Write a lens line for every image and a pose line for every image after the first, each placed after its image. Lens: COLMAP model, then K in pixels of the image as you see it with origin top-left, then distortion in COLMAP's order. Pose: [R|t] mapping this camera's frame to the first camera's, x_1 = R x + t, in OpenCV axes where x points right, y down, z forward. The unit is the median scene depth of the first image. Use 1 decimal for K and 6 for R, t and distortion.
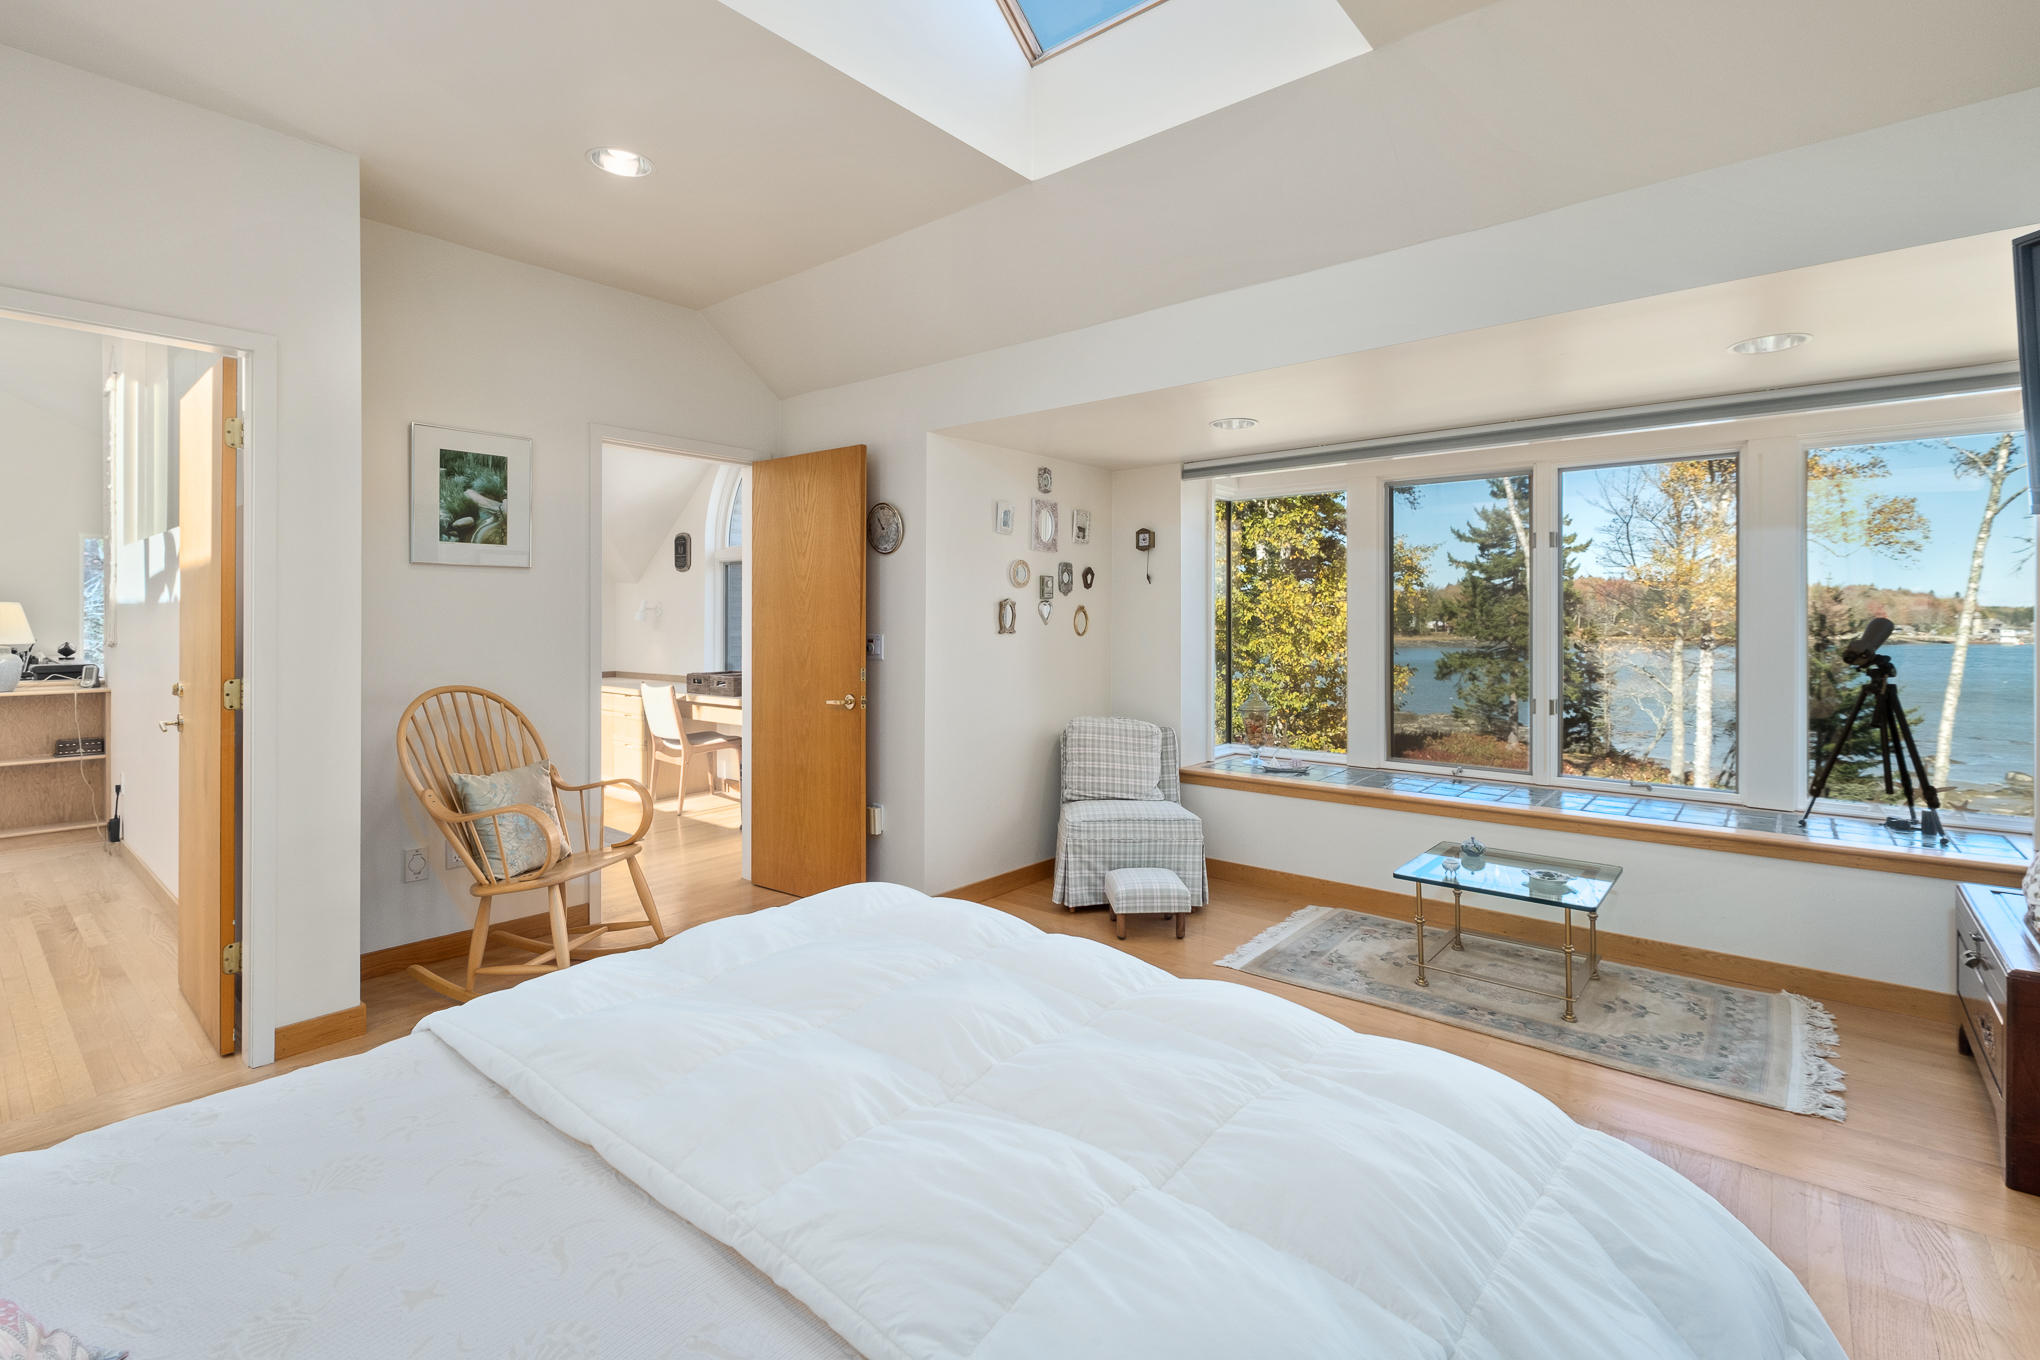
lens RADIAL K [[917.6, 0, 1014.0], [0, 917.6, 622.1], [0, 0, 1]] dist [-0.000257, -0.000217]
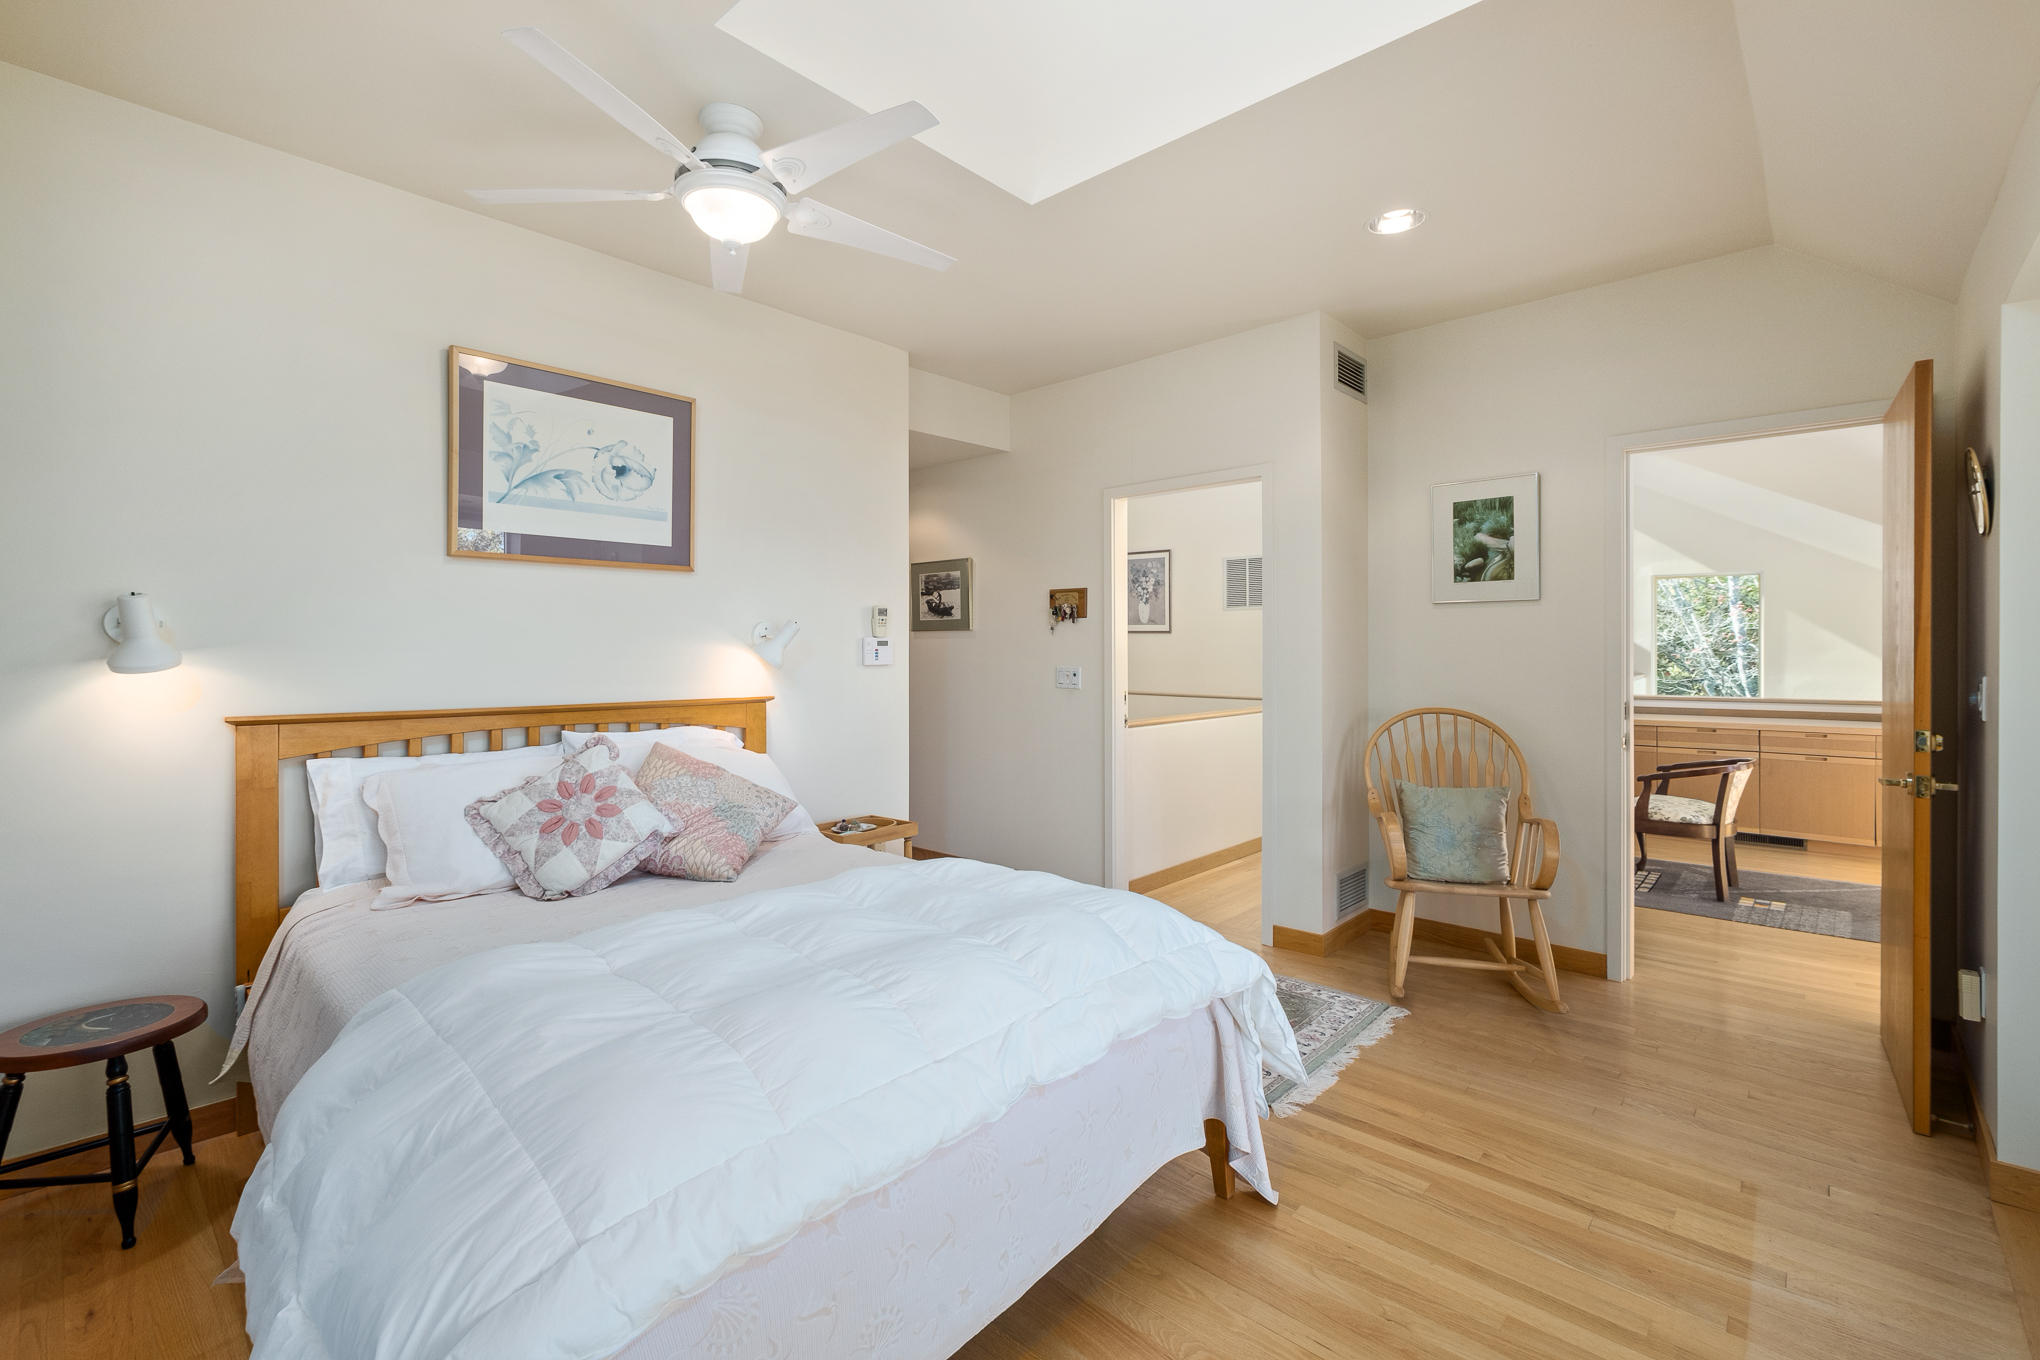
lens RADIAL K [[887.0, 0, 1013.5], [0, 887.0, 654.0], [0, 0, 1]] dist [-0.001512, -0.000370]
pose [[-0.047261, 0.006628, -0.998861, 0.493811], [0.005827, 0.999963, 0.006360, -0.008760], [0.998866, -0.005520, -0.047298, 0.480360]]
